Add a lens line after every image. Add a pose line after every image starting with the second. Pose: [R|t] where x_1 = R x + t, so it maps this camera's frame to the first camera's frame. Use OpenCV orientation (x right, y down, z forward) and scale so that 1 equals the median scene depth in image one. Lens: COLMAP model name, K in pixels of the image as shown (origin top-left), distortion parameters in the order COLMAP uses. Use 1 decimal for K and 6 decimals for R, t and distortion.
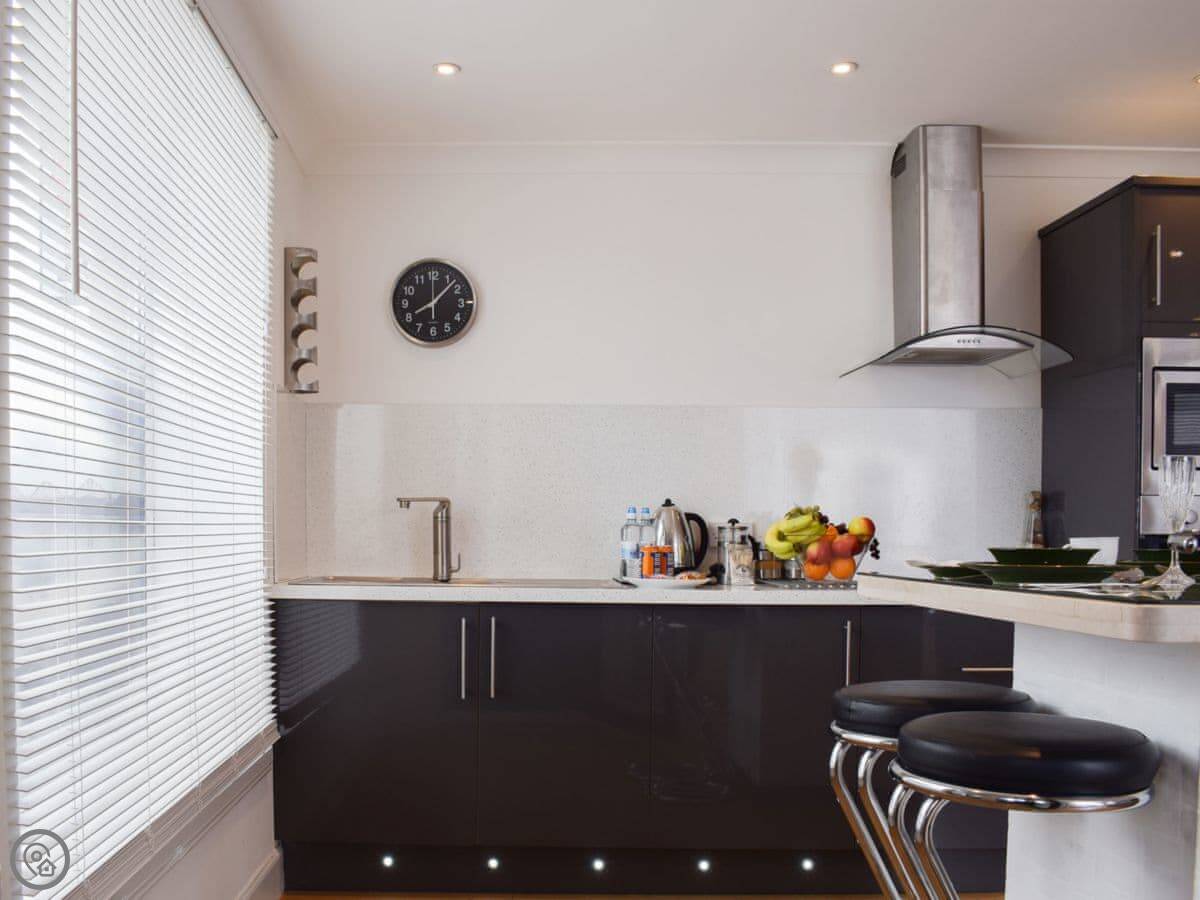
lens RADIAL K [[1066.5, 0, 601.3], [0, 1066.5, 497.2], [0, 0, 1]] dist [-0.086662, 0.013951]
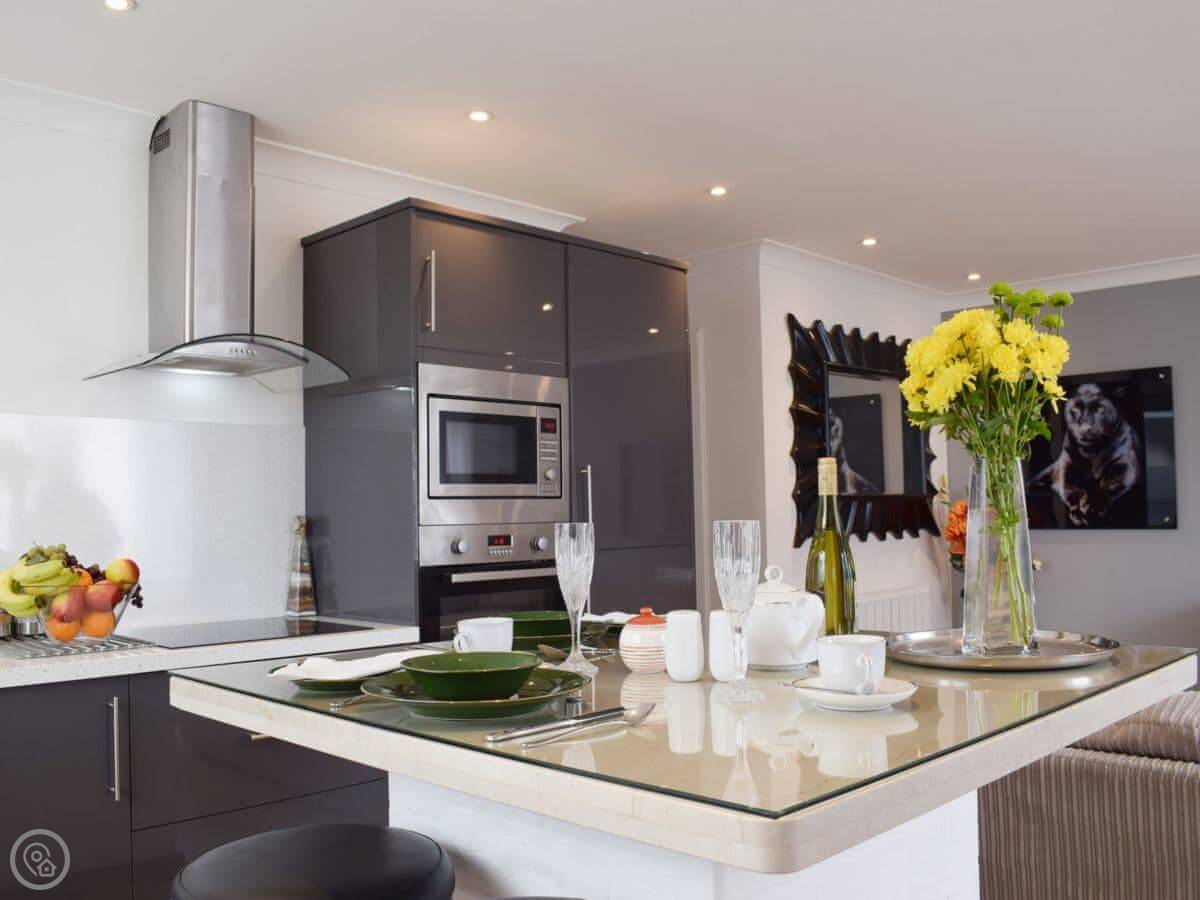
lens RADIAL K [[1066.5, 0, 601.3], [0, 1066.5, 497.2], [0, 0, 1]] dist [-0.086662, 0.013951]
pose [[0.756325, 0.010115, 0.654118, -0.001548], [-0.008178, 0.999949, -0.006007, -0.022308], [-0.654145, -0.000806, 0.756369, 0.132102]]
